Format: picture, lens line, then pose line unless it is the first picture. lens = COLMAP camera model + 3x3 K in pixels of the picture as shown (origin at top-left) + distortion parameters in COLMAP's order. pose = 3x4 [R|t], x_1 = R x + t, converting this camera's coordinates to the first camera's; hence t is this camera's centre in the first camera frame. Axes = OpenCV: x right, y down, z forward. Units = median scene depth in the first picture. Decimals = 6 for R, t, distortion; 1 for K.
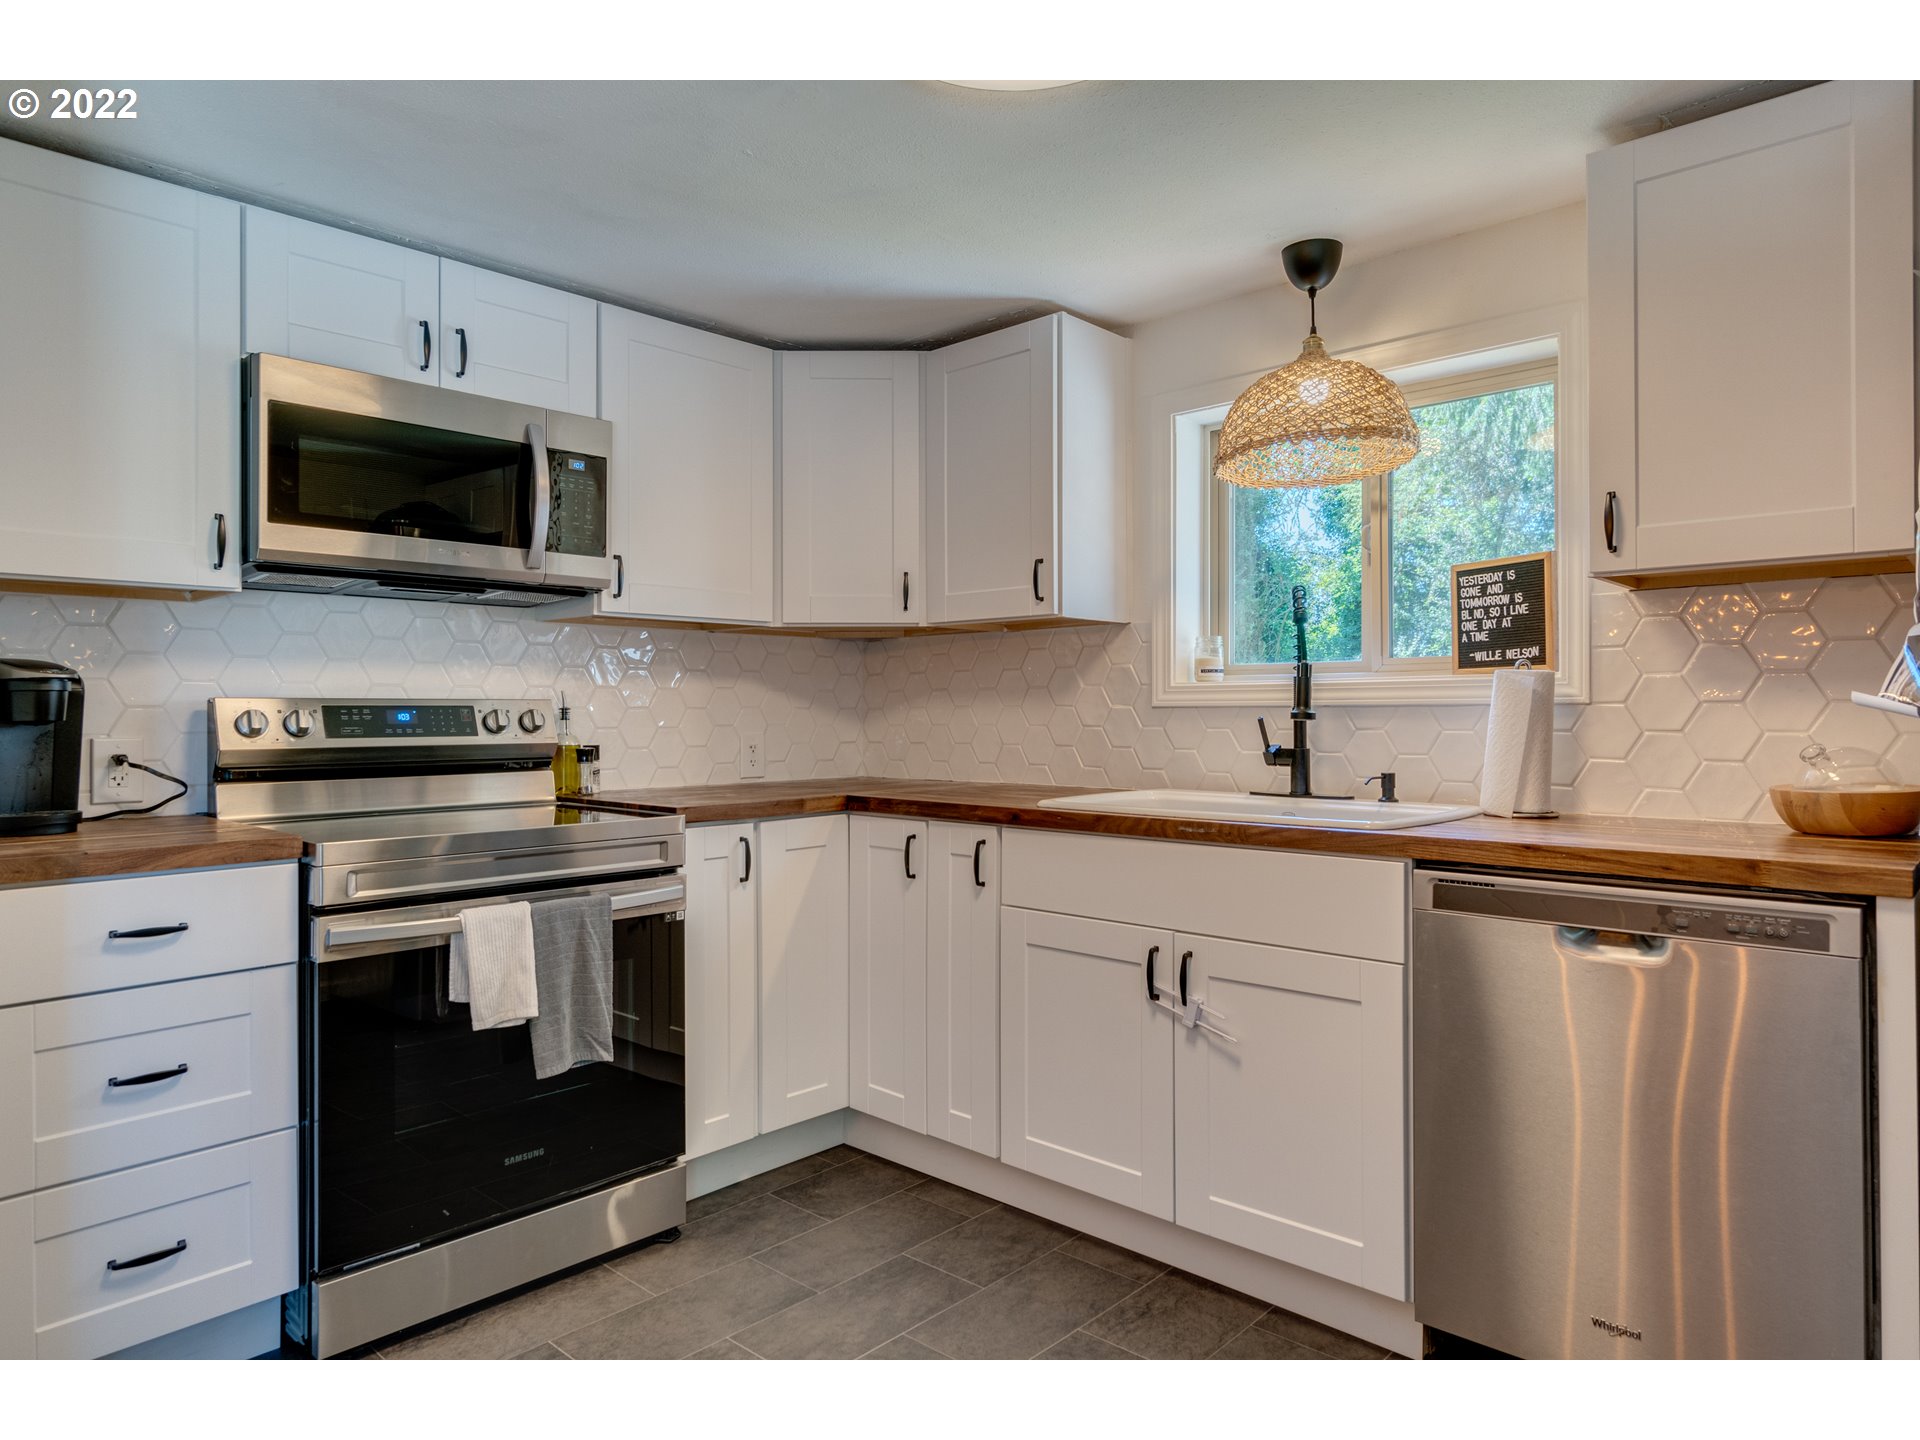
lens RADIAL K [[1176.4, 0, 960.0], [0, 1176.4, 720.0], [0, 0, 1]] dist [0.000769, 0.000414]
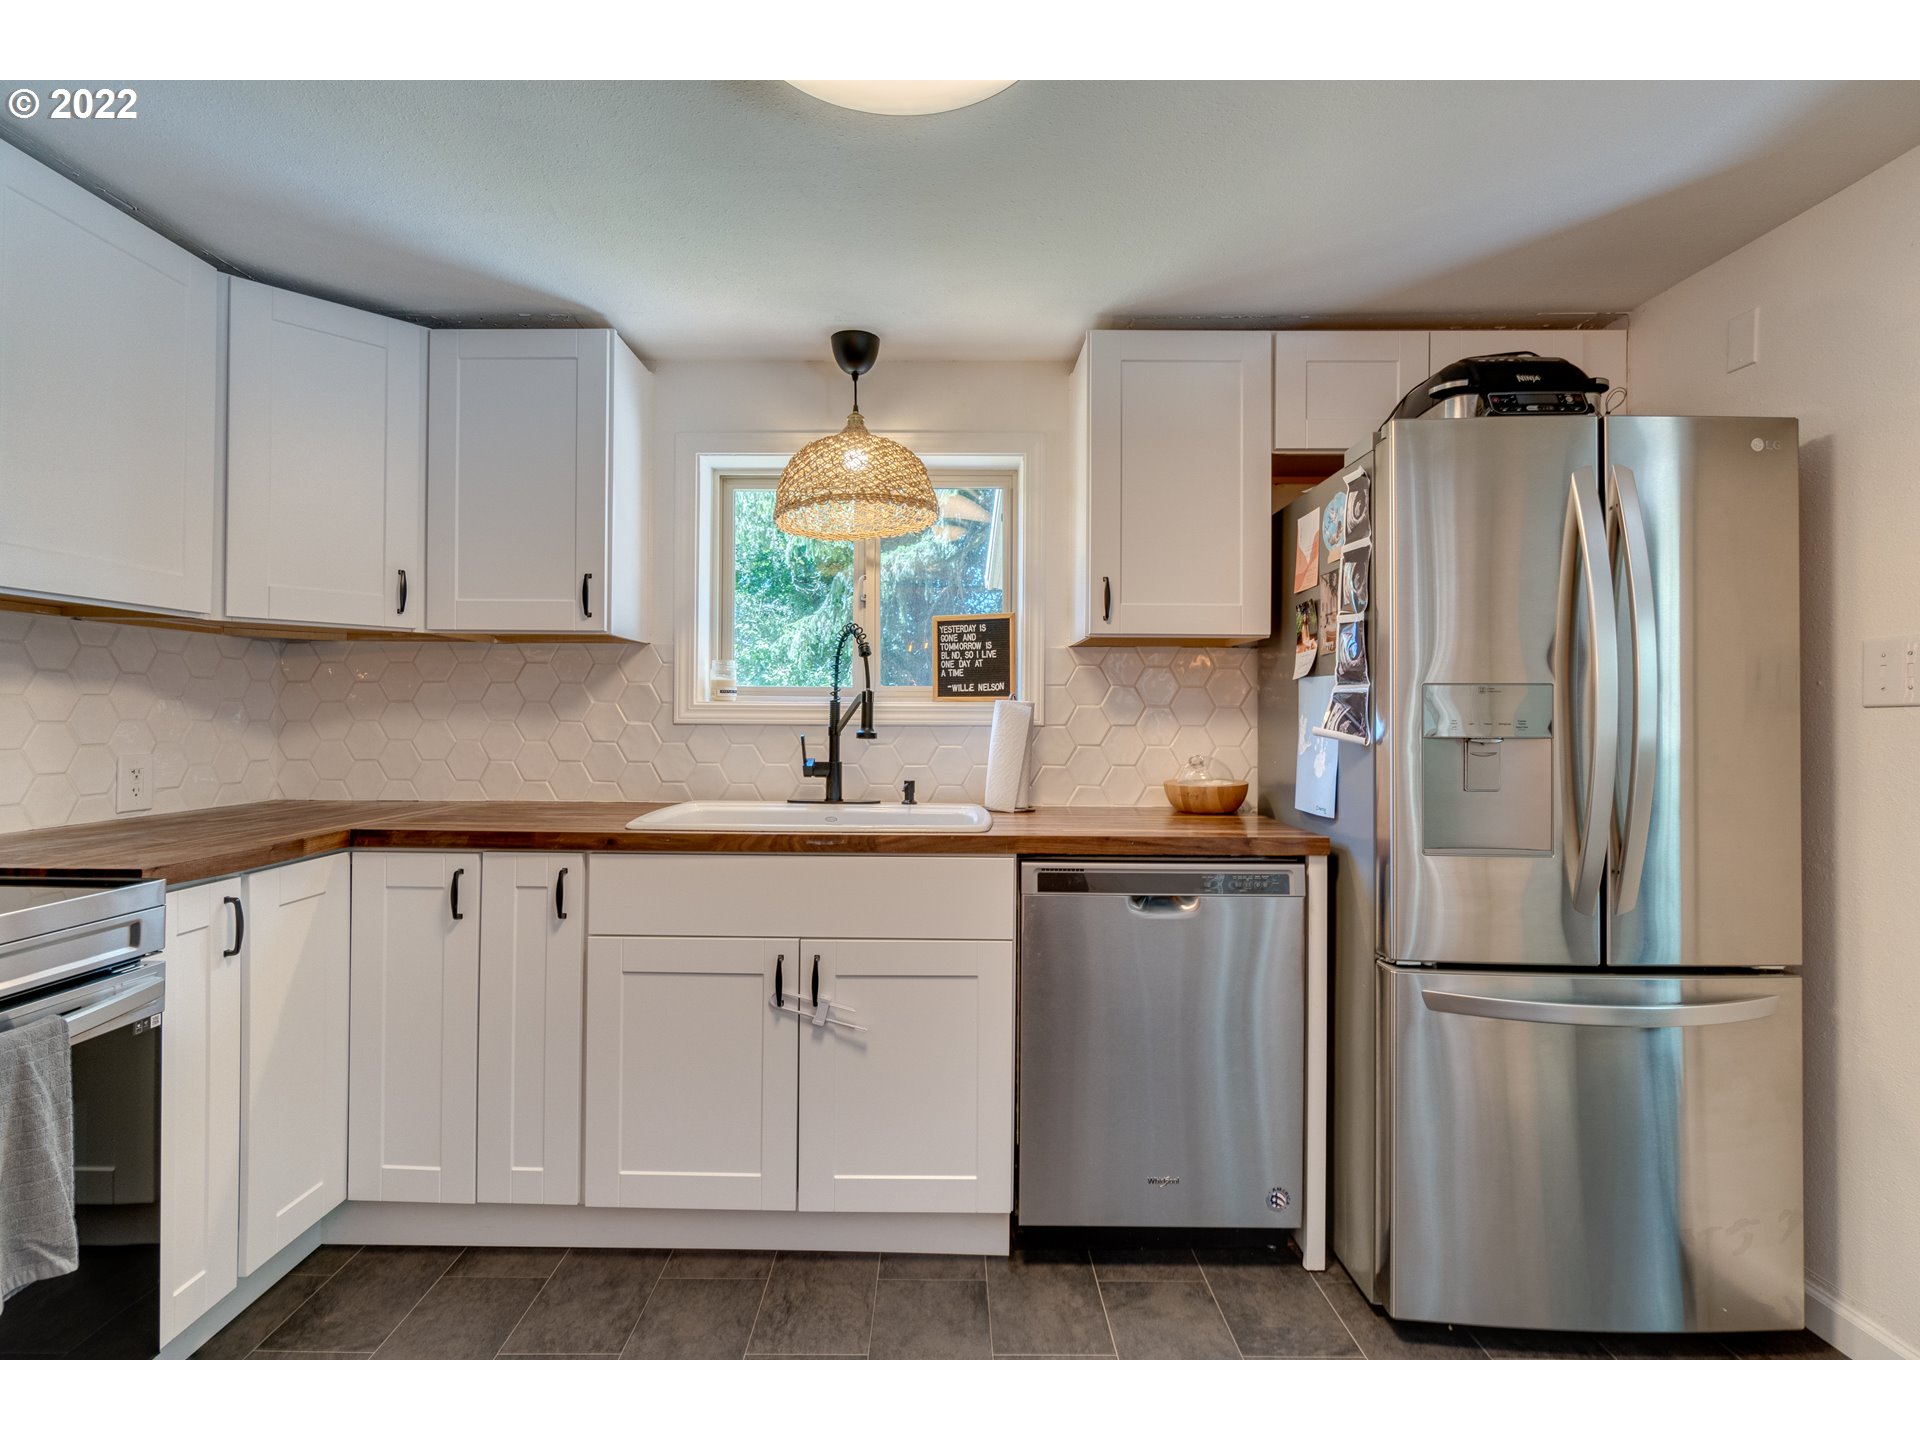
lens RADIAL K [[917.4, 0, 953.4], [0, 917.4, 717.8], [0, 0, 1]] dist [-0.000109, 0.000092]
pose [[0.737485, 0.006900, 0.675328, -0.247880], [-0.005573, 0.999976, -0.004130, -0.016895], [-0.675341, -0.000718, 0.737506, 0.253917]]
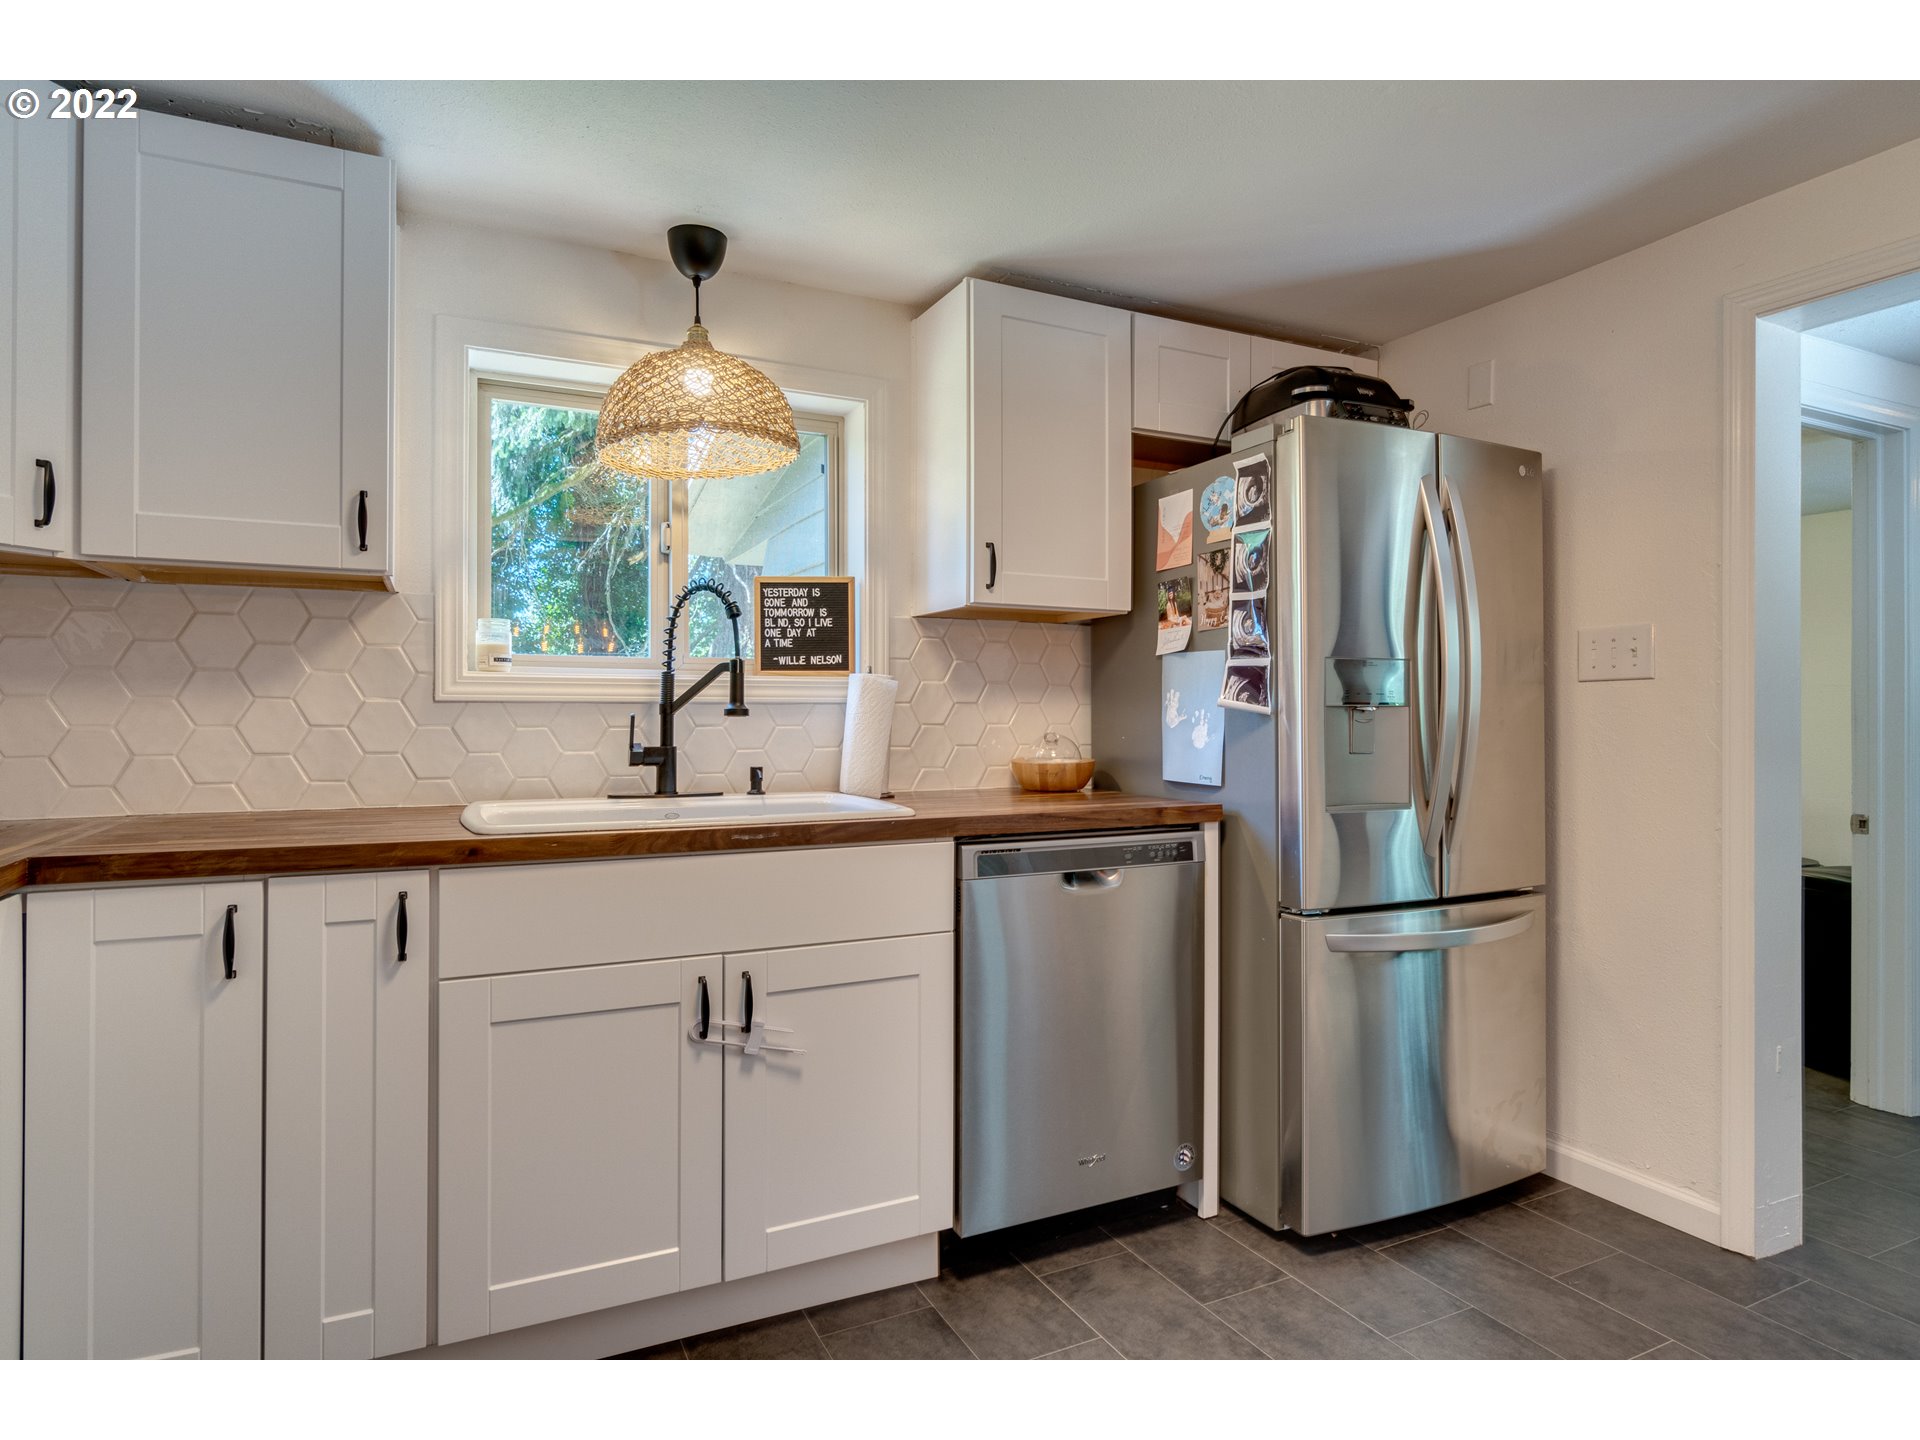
lens RADIAL K [[1032.8, 0, 958.3], [0, 1032.8, 717.4], [0, 0, 1]] dist [-0.004666, -0.001073]
pose [[0.364576, -0.000492, 0.931174, -0.422500], [0.002490, 0.999997, -0.000446, 0.001448], [-0.931170, 0.002481, 0.364576, 0.485176]]
